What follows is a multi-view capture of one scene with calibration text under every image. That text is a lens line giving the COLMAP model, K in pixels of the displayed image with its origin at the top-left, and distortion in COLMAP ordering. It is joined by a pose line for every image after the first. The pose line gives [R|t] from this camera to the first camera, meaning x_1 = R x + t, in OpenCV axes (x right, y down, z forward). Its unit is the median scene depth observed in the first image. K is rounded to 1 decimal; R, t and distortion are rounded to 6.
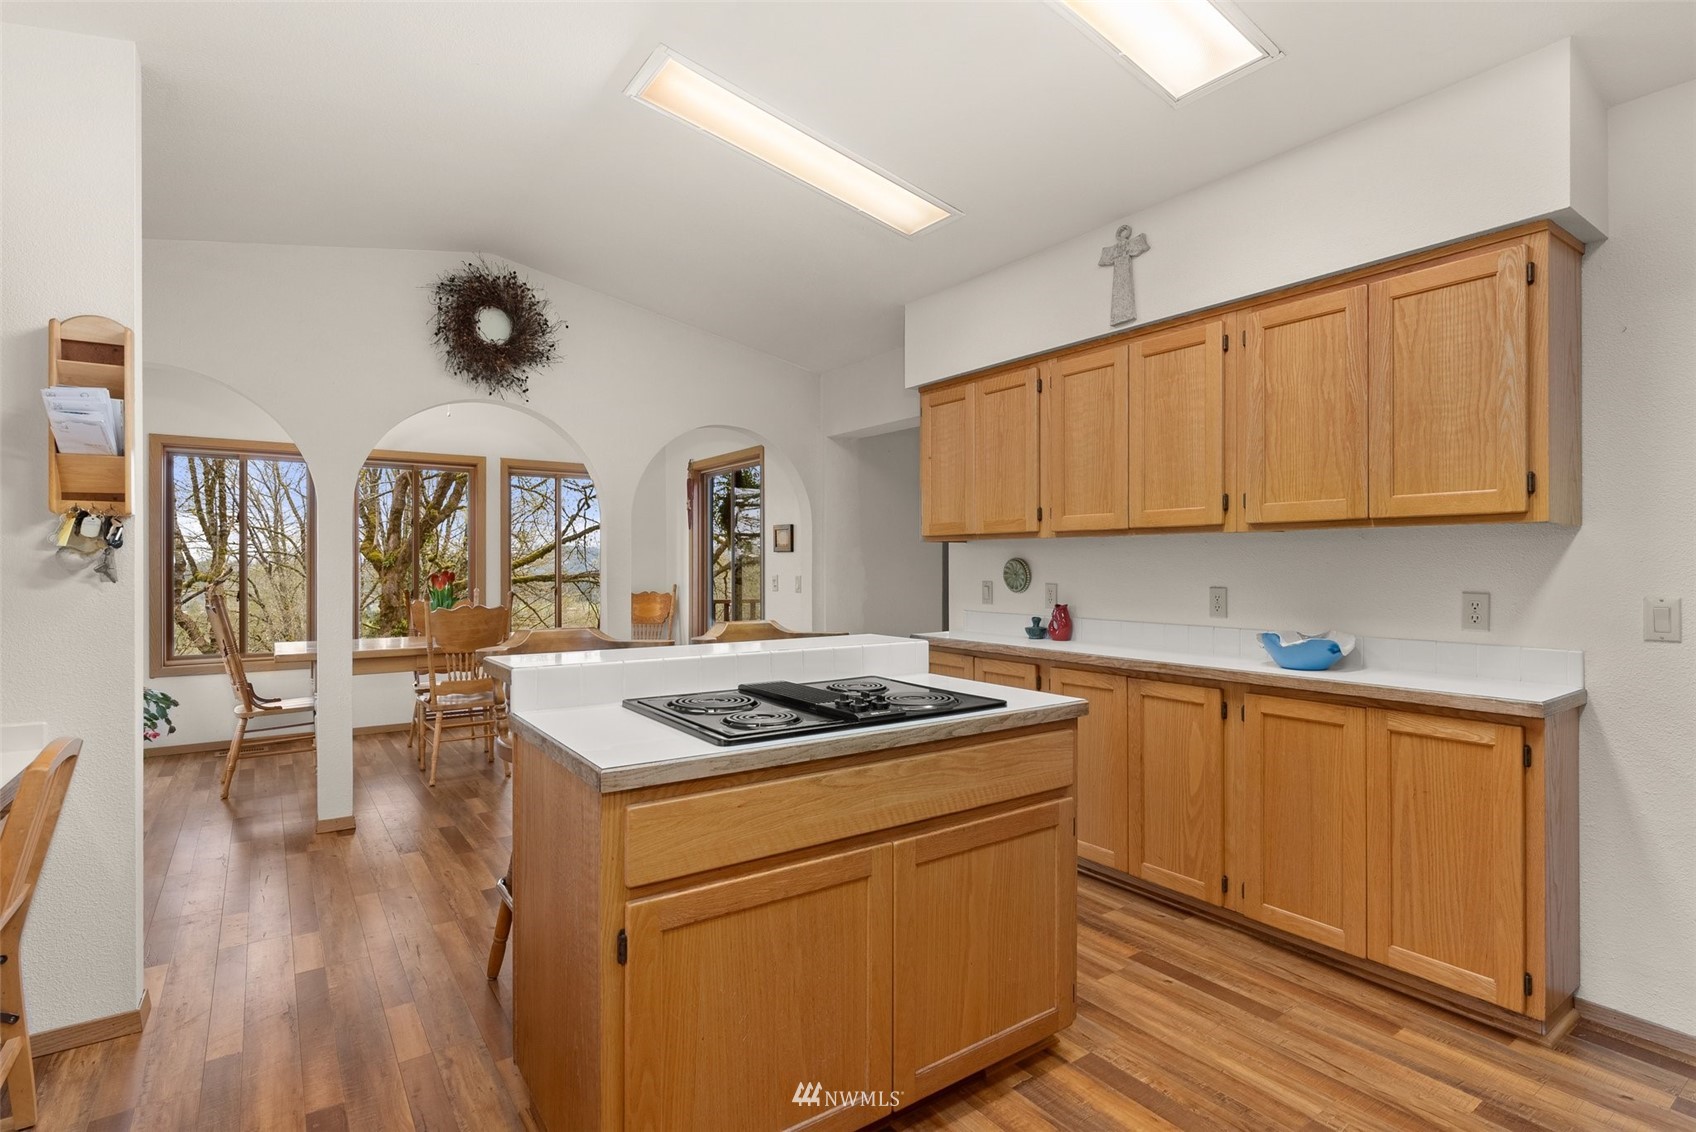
lens RADIAL K [[823.9, 0, 837.4], [0, 823.9, 562.7], [0, 0, 1]] dist [-0.003050, -0.000025]
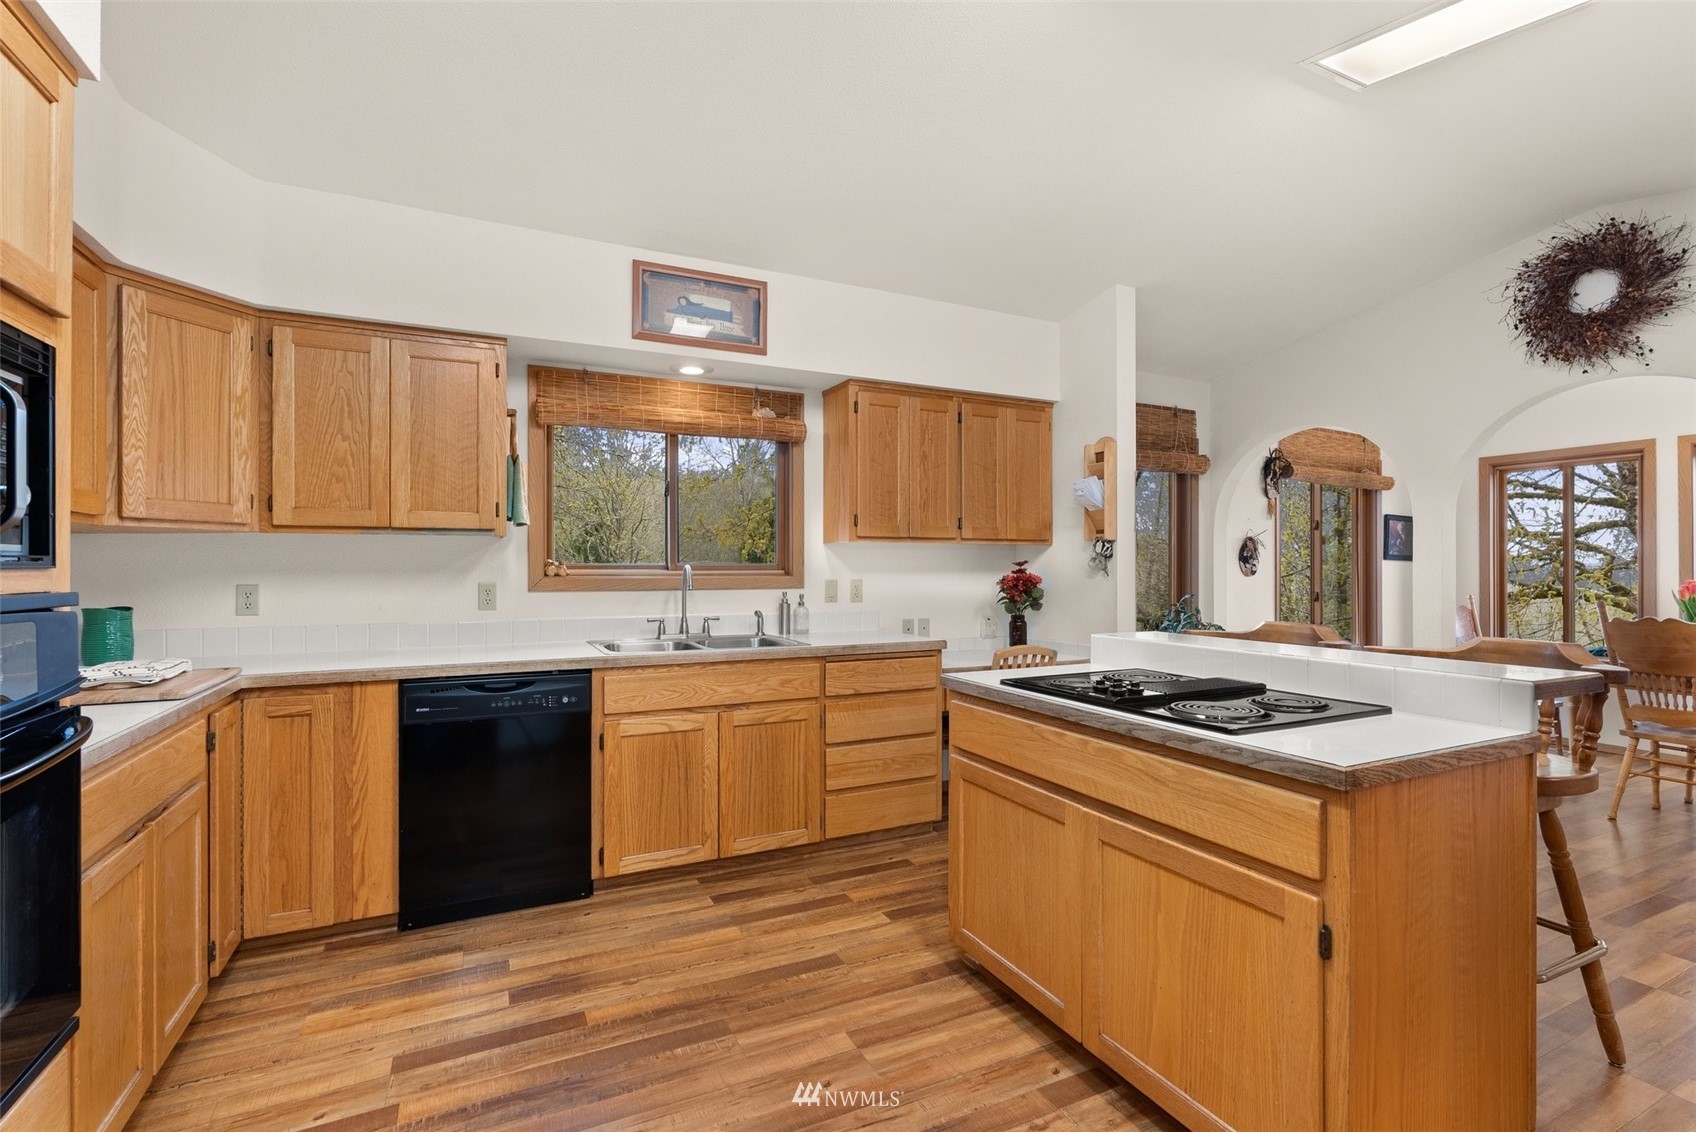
lens RADIAL K [[766.8, 0, 840.7], [0, 766.8, 565.0], [0, 0, 1]] dist [-0.000041, -0.000363]
pose [[-0.161186, -0.002850, -0.986920, 0.577831], [-0.005734, 0.999982, -0.001951, 0.003875], [0.986907, 0.005344, -0.161200, 0.413074]]
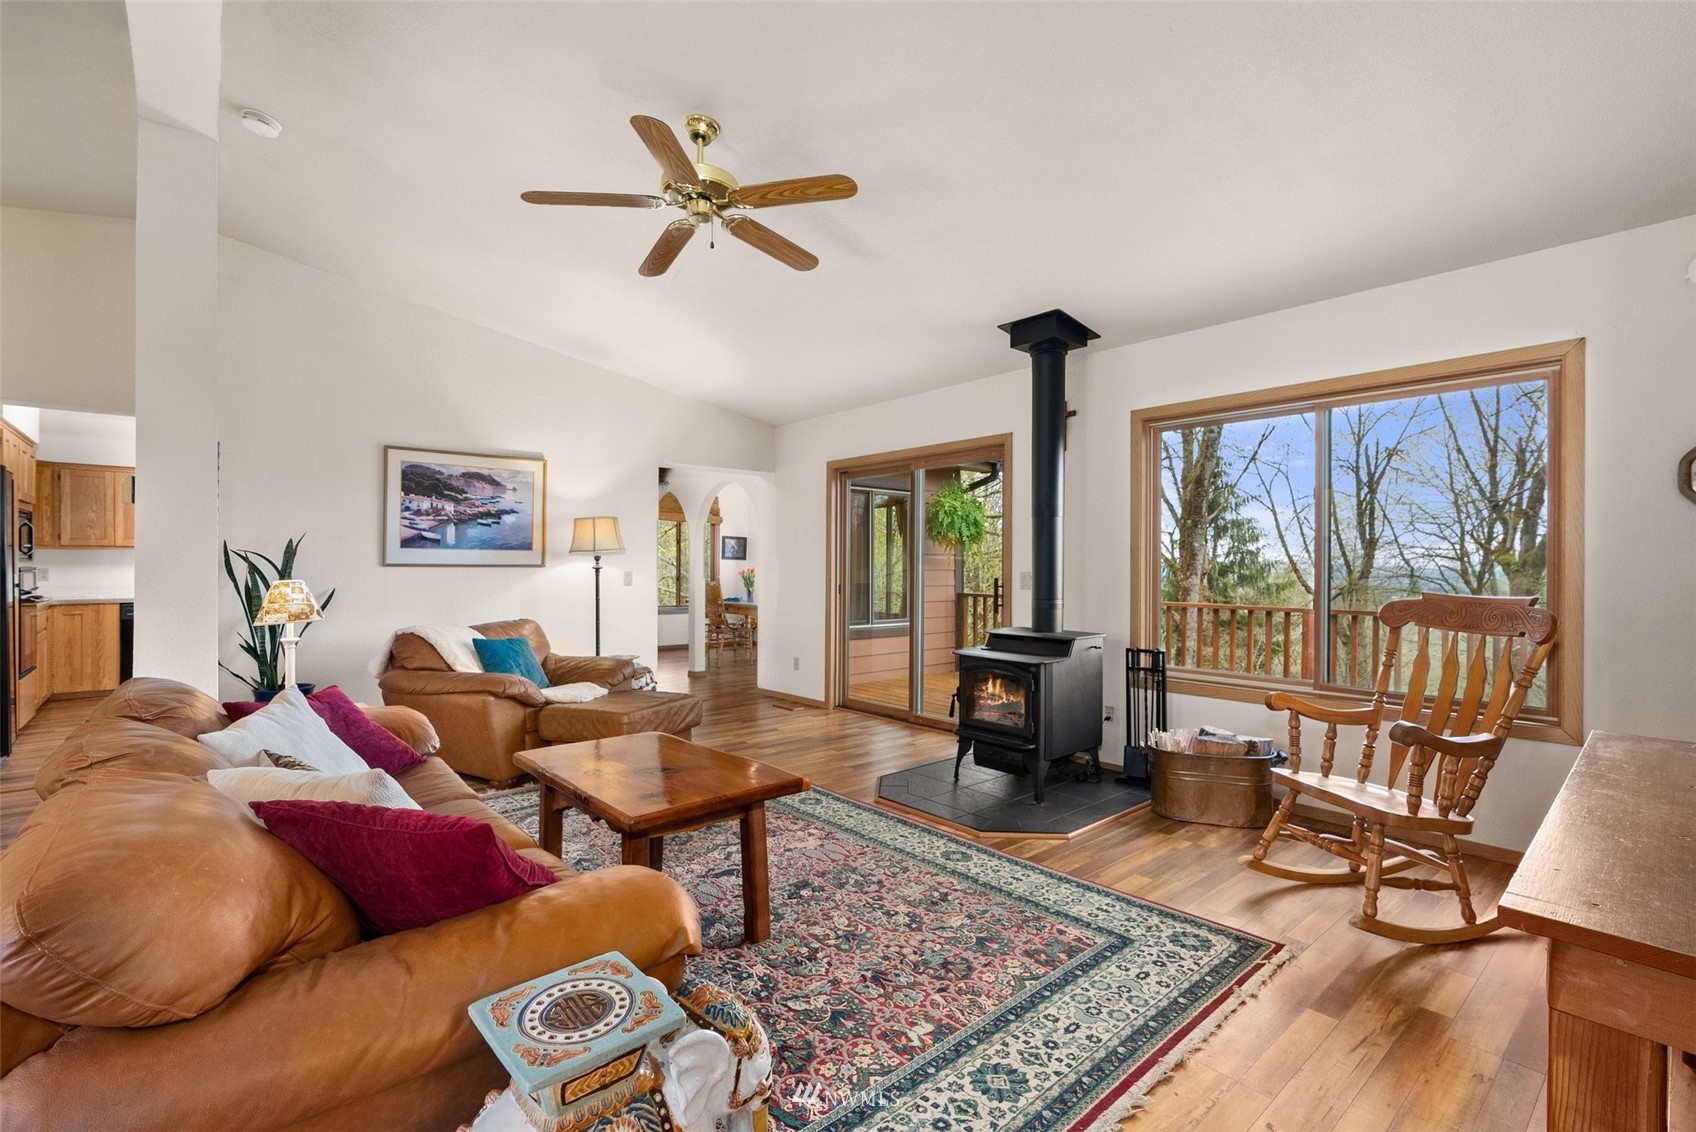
lens RADIAL K [[766.8, 0, 844.2], [0, 766.8, 566.4], [0, 0, 1]] dist [-0.000041, -0.000363]
pose [[0.111832, -0.004105, -0.993719, 2.032171], [-0.001269, 0.999990, -0.004274, 0.026140], [0.993726, 0.001739, 0.111825, 1.467884]]
